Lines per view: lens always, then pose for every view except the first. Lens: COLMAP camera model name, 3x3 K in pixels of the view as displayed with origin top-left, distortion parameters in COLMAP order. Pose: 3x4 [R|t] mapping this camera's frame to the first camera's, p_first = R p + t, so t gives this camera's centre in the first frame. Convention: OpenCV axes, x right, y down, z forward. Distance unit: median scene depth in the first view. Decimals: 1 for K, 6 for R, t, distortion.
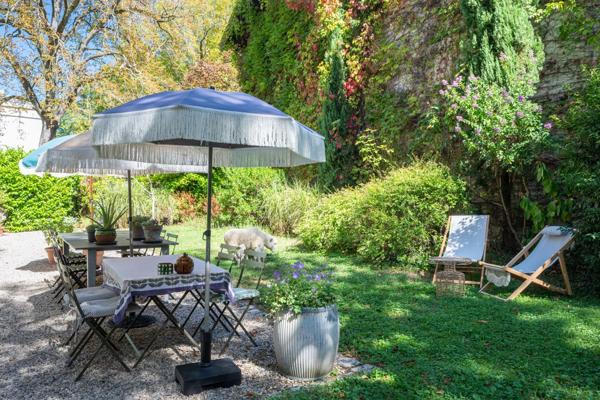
lens RADIAL K [[436.0, 0, 300.0], [0, 436.0, 200.0], [0, 0, 1]] dist [0.005035, 0.000073]
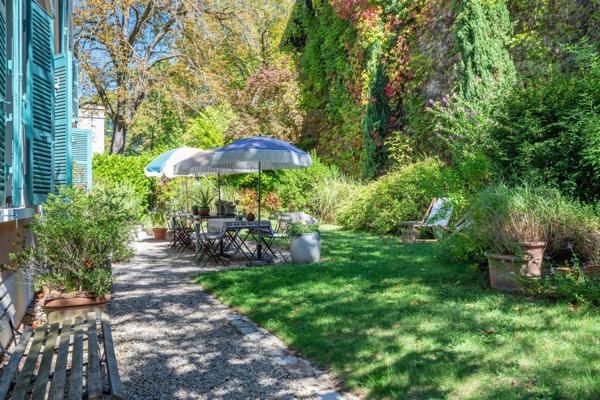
lens RADIAL K [[552.4, 0, 300.0], [0, 552.4, 200.0], [0, 0, 1]] dist [-0.008601, -0.000612]
pose [[0.986039, -0.018392, -0.165497, 0.118607], [0.018007, 0.999831, -0.003831, 0.023286], [0.165539, 0.000797, 0.986203, -0.447721]]
